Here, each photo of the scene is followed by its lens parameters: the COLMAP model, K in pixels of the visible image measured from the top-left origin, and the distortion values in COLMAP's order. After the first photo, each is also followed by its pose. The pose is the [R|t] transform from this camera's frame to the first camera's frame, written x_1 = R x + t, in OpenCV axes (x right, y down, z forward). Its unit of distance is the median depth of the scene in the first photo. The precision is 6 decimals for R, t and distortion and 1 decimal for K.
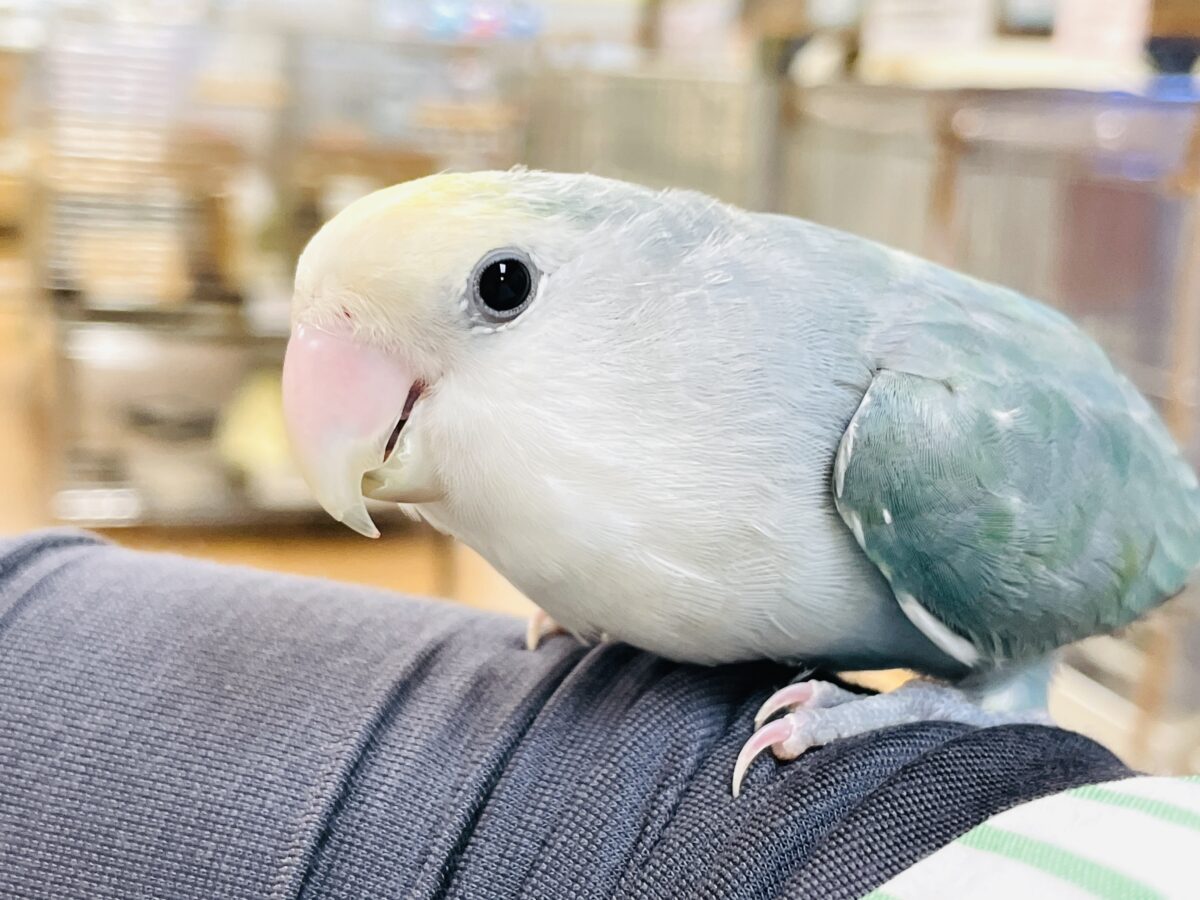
lens RADIAL K [[1797.9, 0, 607.7], [0, 1797.9, 454.3], [0, 0, 1]] dist [0.068888, 0.000000]
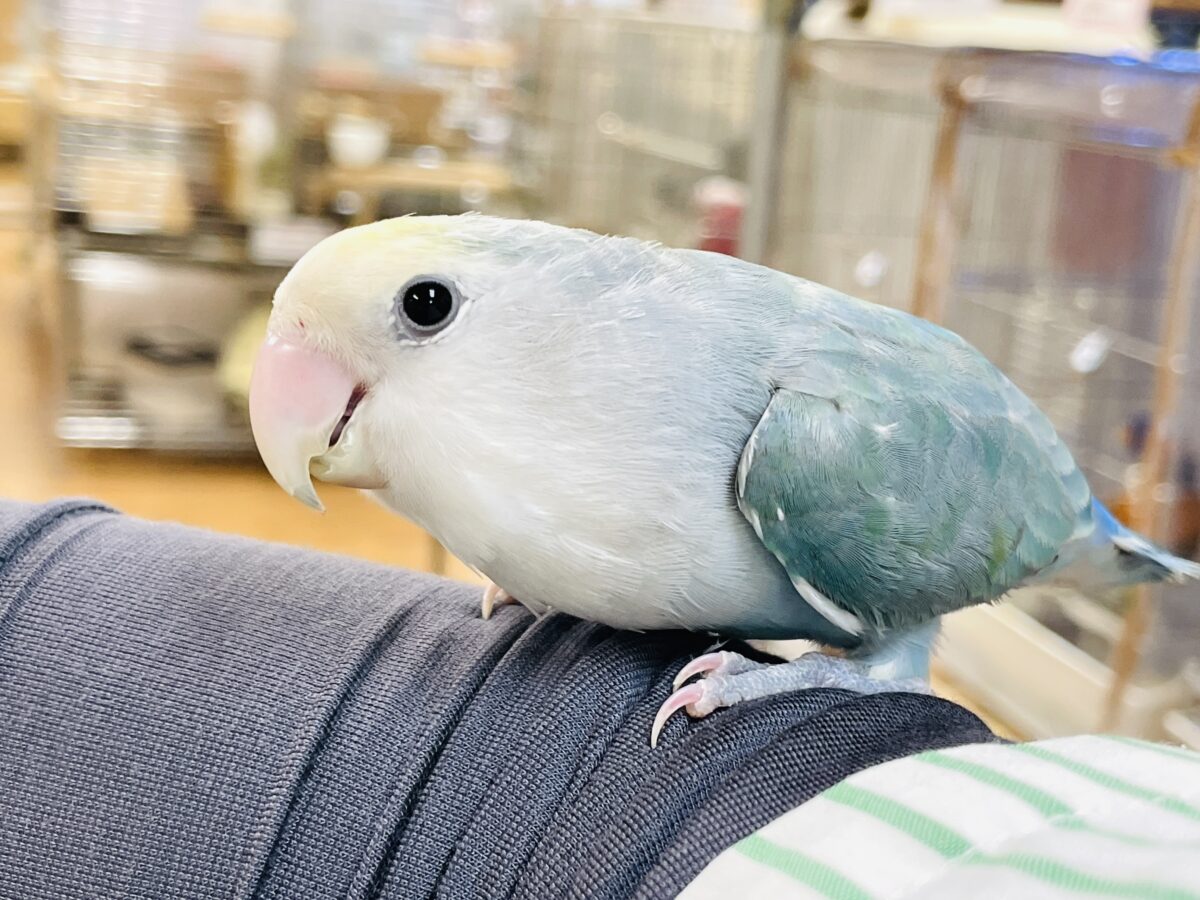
lens RADIAL K [[1800.6, 0, 592.4], [0, 1800.6, 447.4], [0, 0, 1]] dist [0.086300, 0.000000]
pose [[0.999492, 0.029141, 0.012893, 0.009072], [-0.029485, 0.999191, 0.027357, -0.039202], [-0.012085, -0.027724, 0.999543, -0.184224]]
